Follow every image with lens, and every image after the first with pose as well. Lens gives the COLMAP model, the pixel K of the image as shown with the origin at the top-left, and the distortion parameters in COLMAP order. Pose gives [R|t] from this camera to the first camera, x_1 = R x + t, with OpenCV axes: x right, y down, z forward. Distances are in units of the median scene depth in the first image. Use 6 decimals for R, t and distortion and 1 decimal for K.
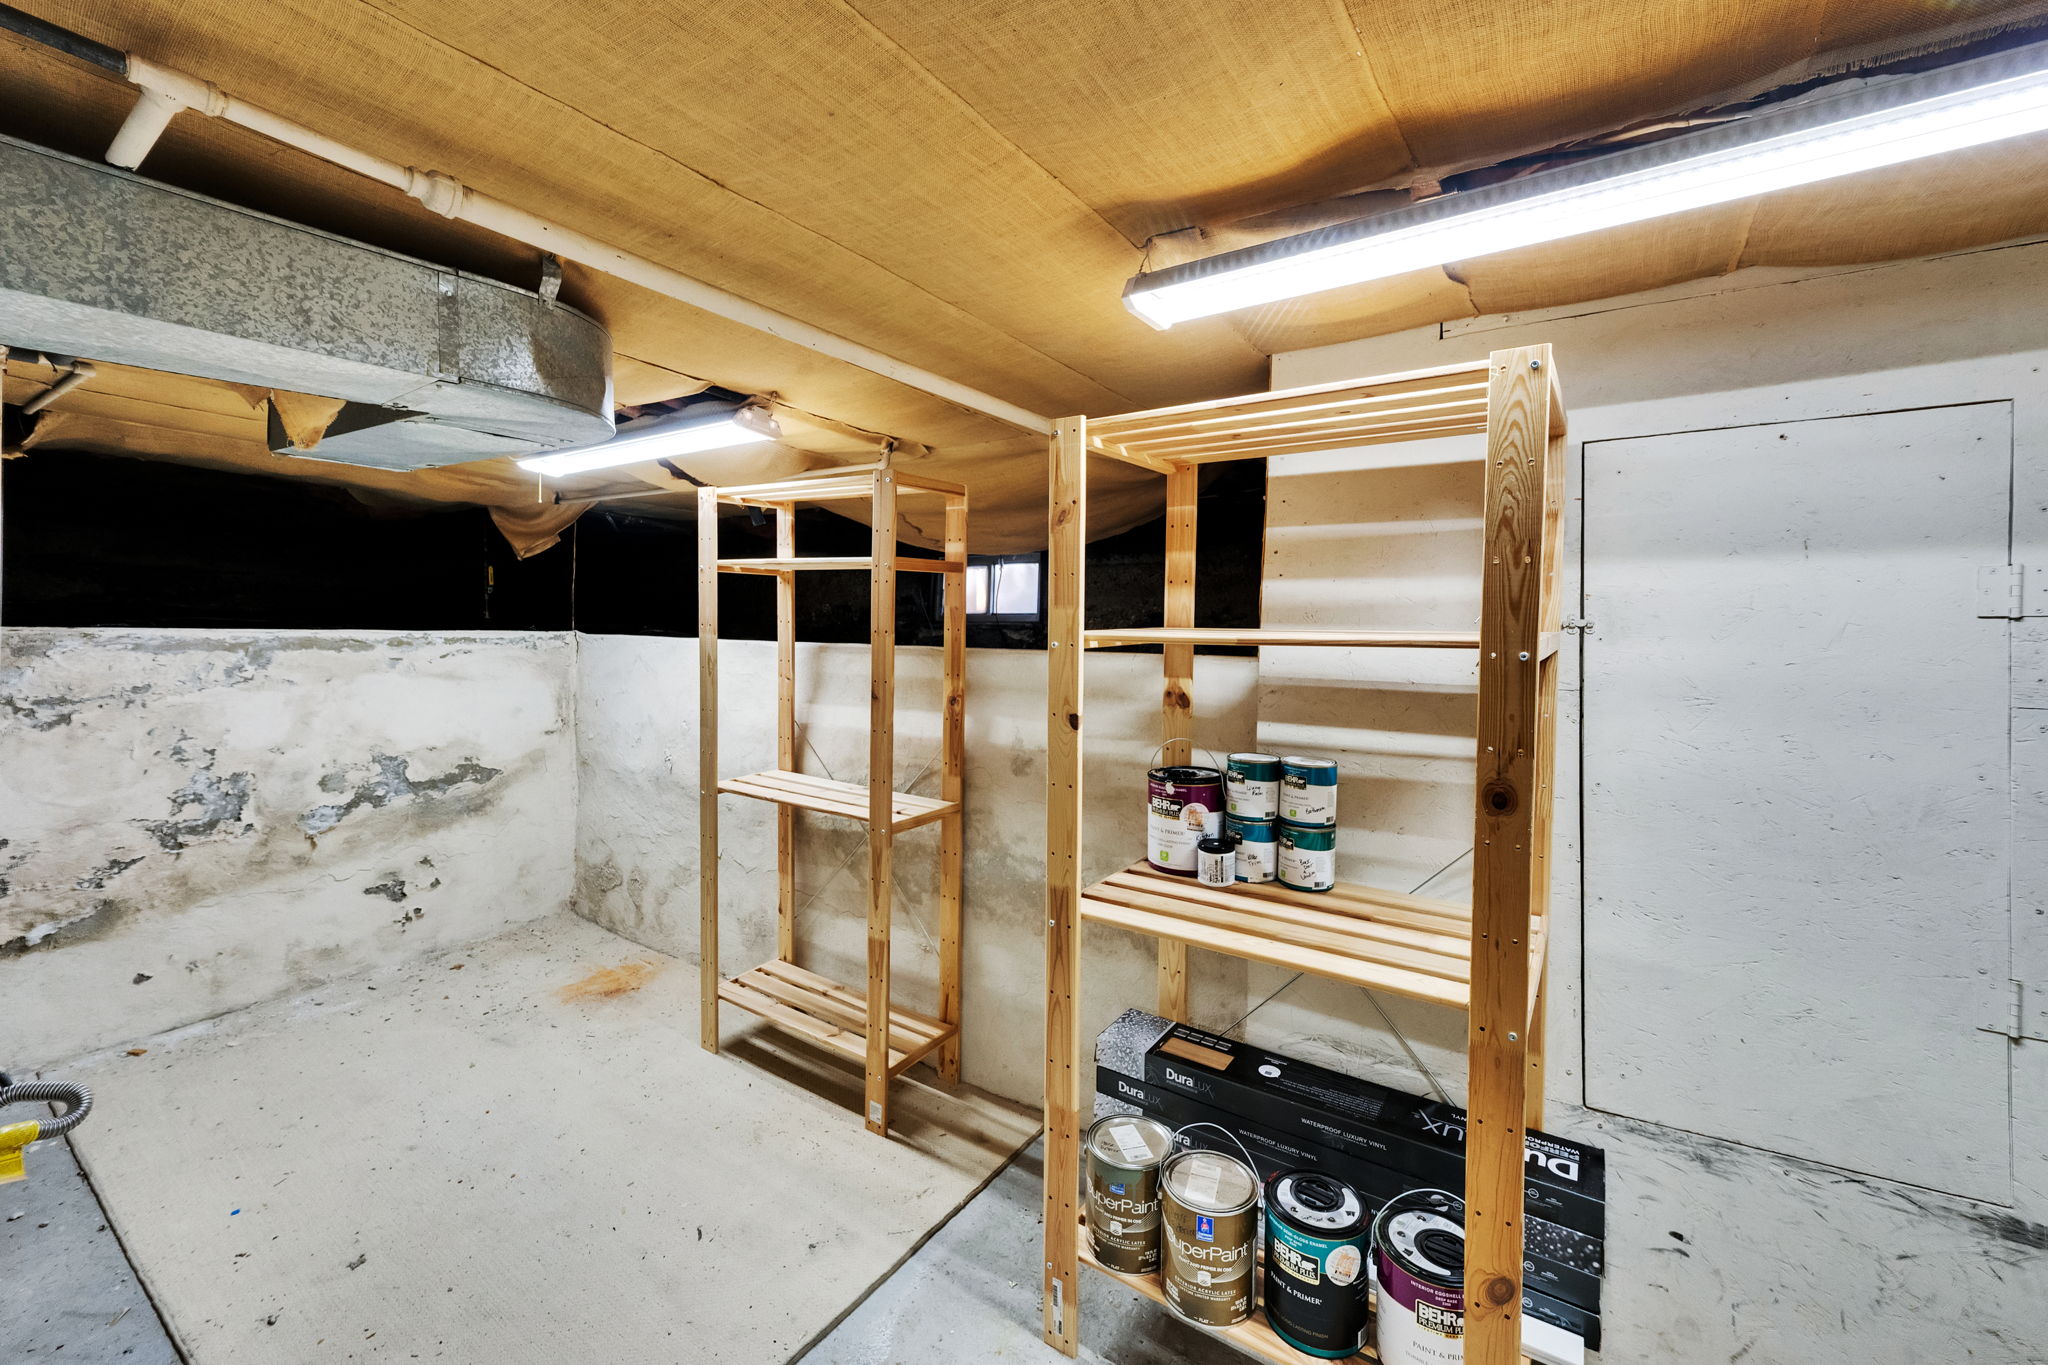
lens RADIAL K [[827.7, 0, 1065.8], [0, 827.7, 626.0], [0, 0, 1]] dist [0.000612, 0.000938]
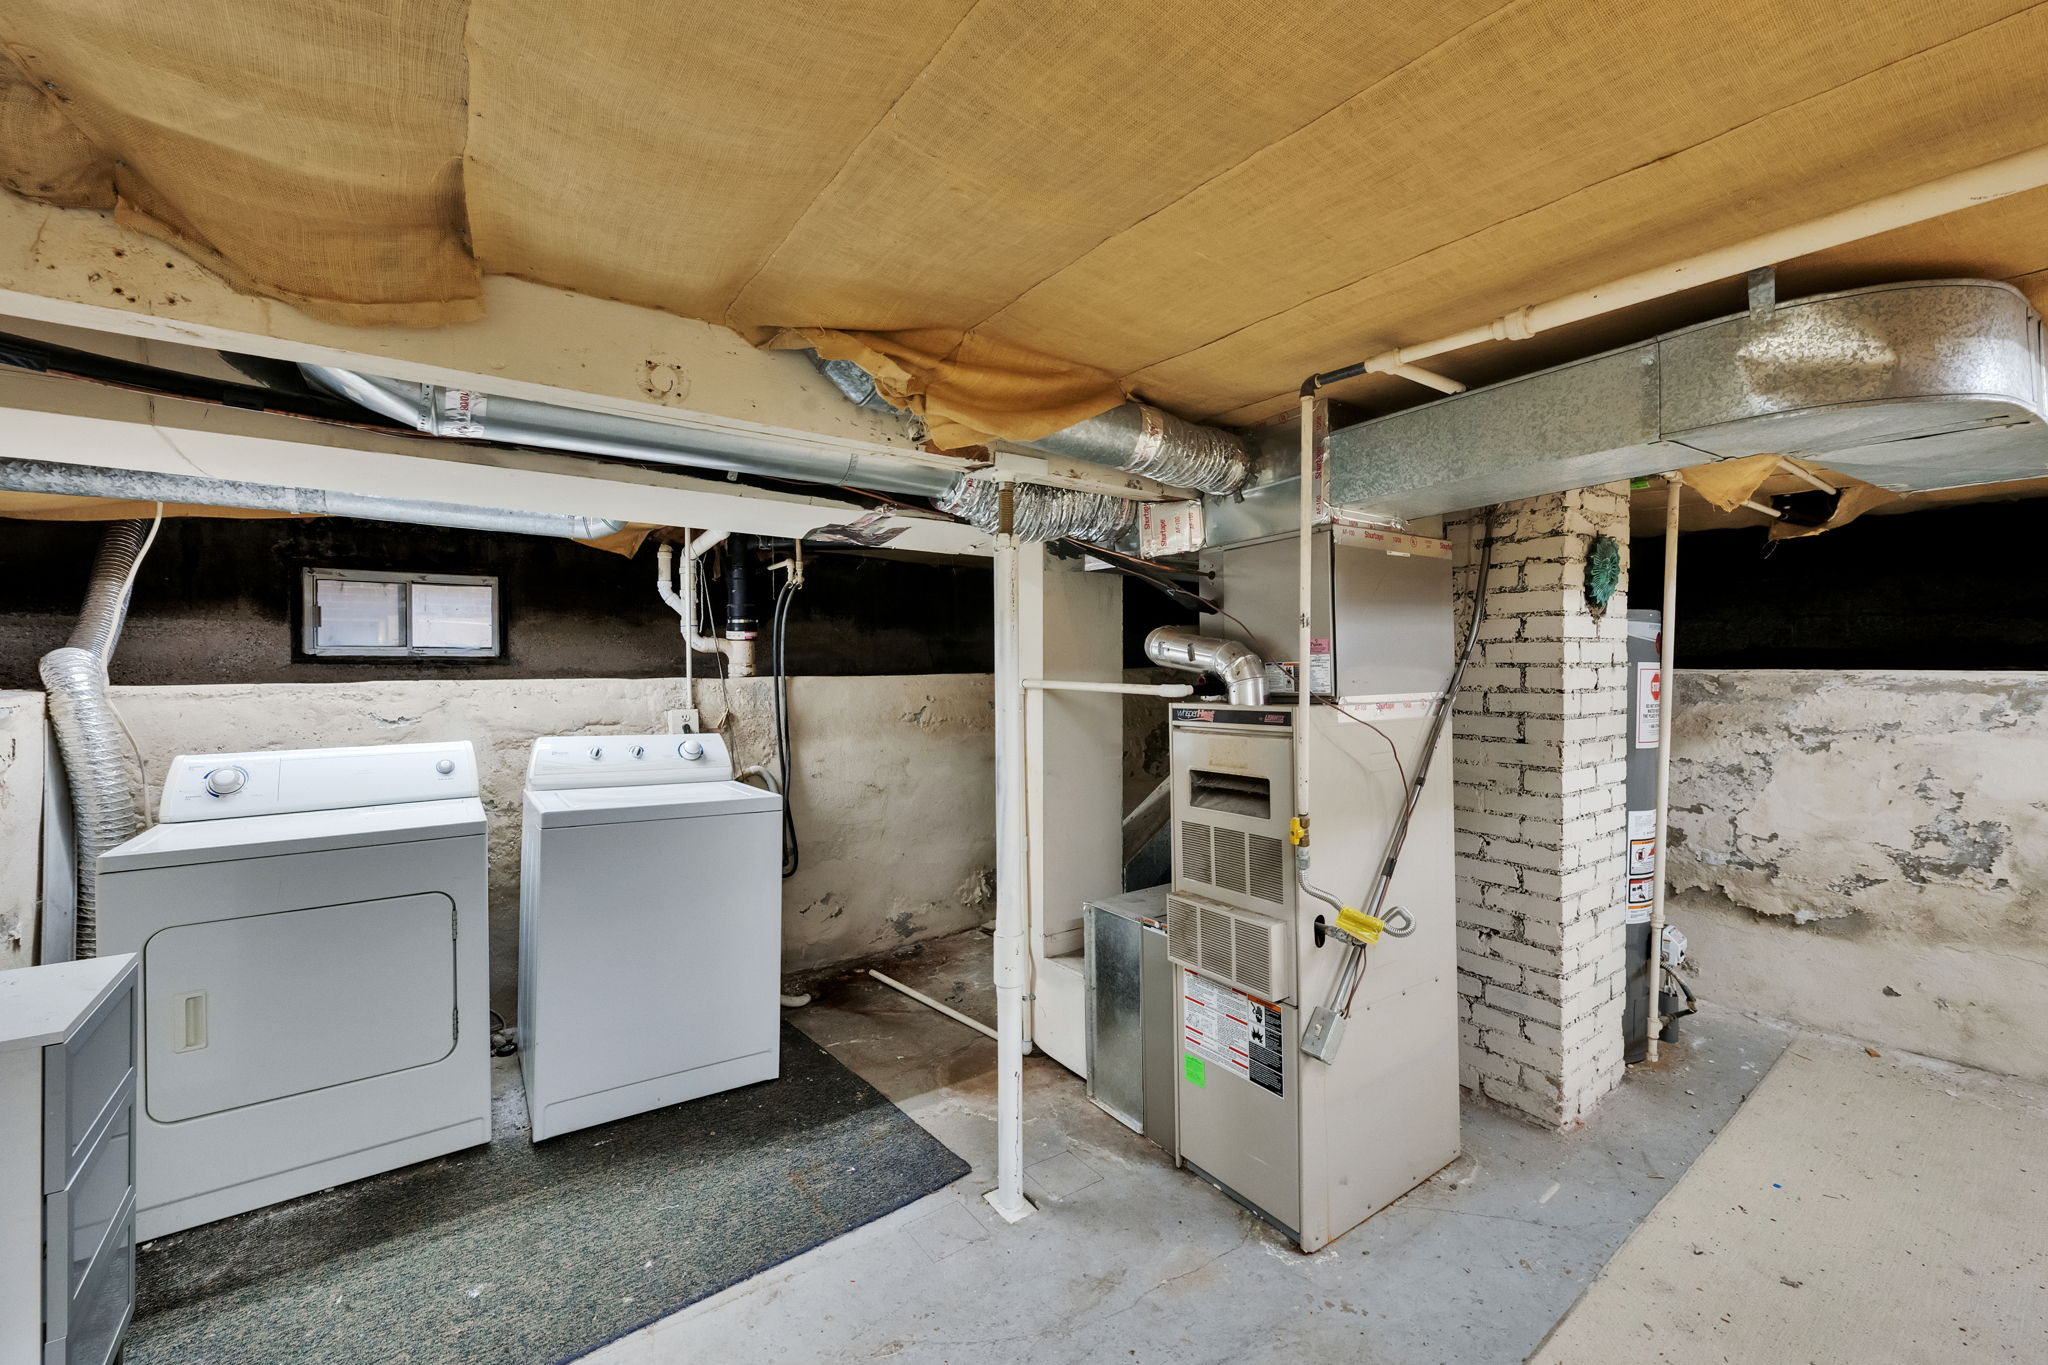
lens RADIAL K [[827.7, 0, 1026.6], [0, 827.7, 673.9], [0, 0, 1]] dist [0.000612, 0.000938]
pose [[-0.348924, 0.000578, -0.937151, 0.299584], [0.002305, 0.999997, -0.000241, 0.005101], [0.937148, -0.002244, -0.348925, 0.317197]]
